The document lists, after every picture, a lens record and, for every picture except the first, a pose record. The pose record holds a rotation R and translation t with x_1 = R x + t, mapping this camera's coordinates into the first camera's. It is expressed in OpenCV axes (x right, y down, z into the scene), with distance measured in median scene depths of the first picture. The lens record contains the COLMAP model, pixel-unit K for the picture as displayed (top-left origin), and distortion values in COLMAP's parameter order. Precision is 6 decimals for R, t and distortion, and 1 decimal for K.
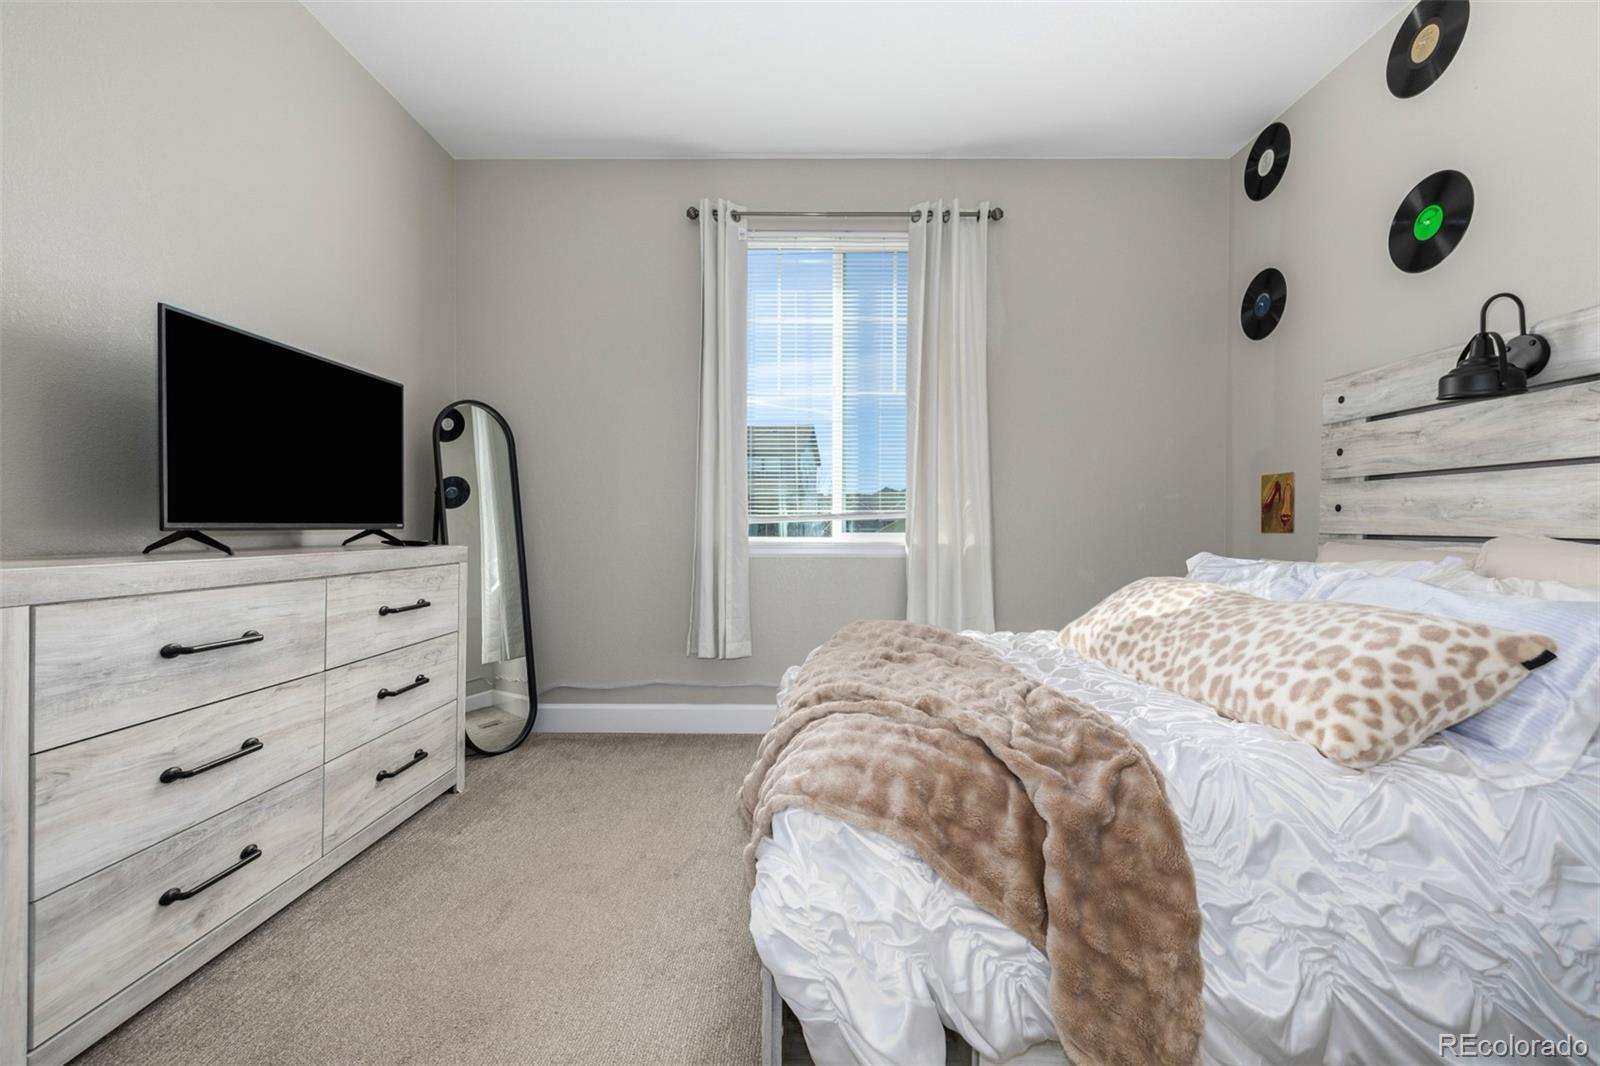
lens RADIAL K [[663.7, 0, 802.9], [0, 663.7, 527.1], [0, 0, 1]] dist [-0.007651, 0.001925]
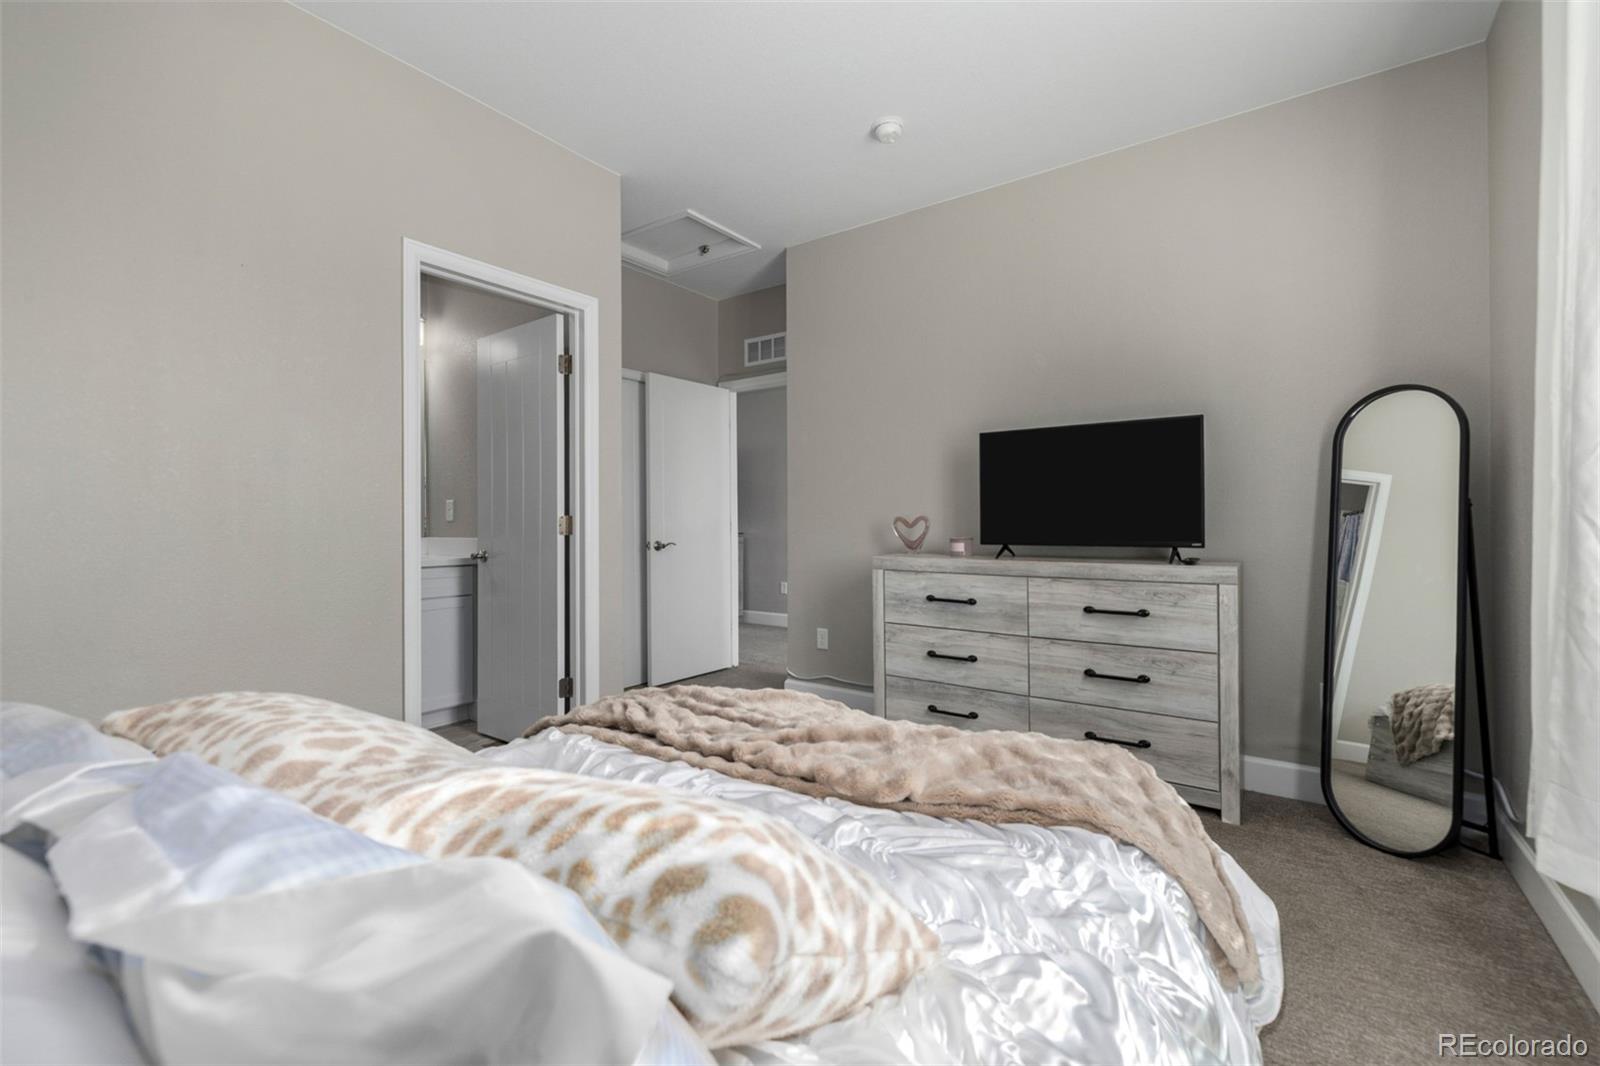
lens RADIAL K [[663.7, 0, 800.8], [0, 663.7, 535.1], [0, 0, 1]] dist [-0.007651, 0.001925]
pose [[-0.559039, 0.003618, -0.829134, 0.897159], [-0.003948, 0.999968, 0.007025, -0.031817], [0.829132, 0.007201, -0.559006, 1.464037]]
